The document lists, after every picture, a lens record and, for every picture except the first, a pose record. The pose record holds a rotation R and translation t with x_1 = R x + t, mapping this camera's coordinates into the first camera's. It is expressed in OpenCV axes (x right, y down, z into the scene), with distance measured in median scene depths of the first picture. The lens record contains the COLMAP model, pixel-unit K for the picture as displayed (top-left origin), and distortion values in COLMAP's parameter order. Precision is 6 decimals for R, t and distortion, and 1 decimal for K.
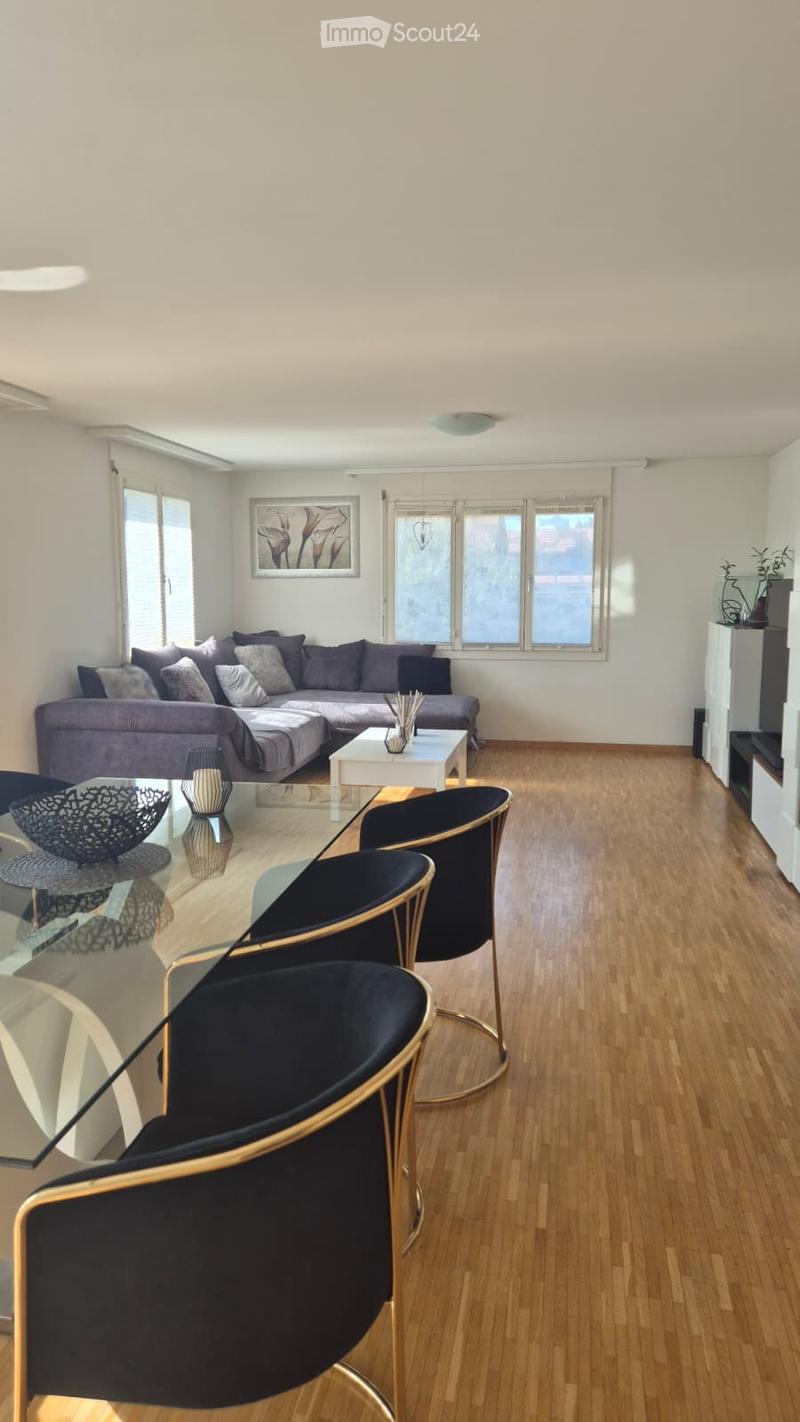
lens RADIAL K [[941.4, 0, 384.1], [0, 941.4, 713.6], [0, 0, 1]] dist [0.051843, 0.000251]
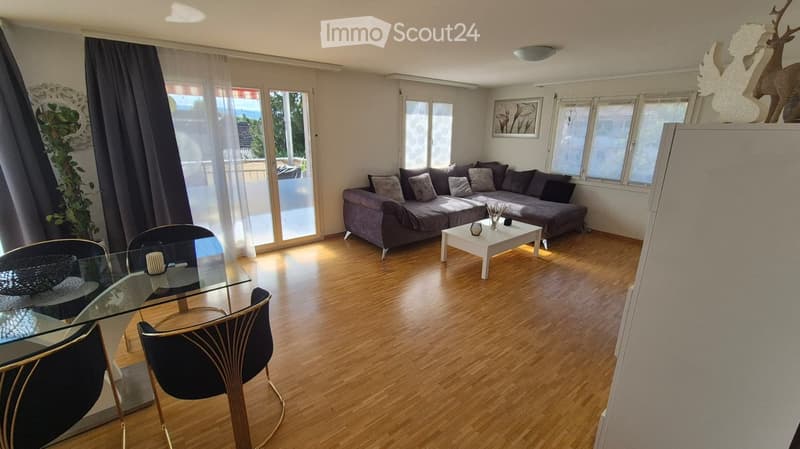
lens RADIAL K [[329.9, 0, 402.5], [0, 329.9, 218.7], [0, 0, 1]] dist [0.002488, 0.000122]
pose [[0.770720, 0.179753, -0.611293, 0.220826], [-0.101601, 0.981777, 0.160597, -0.061570], [0.629022, -0.061668, 0.774938, 0.262689]]
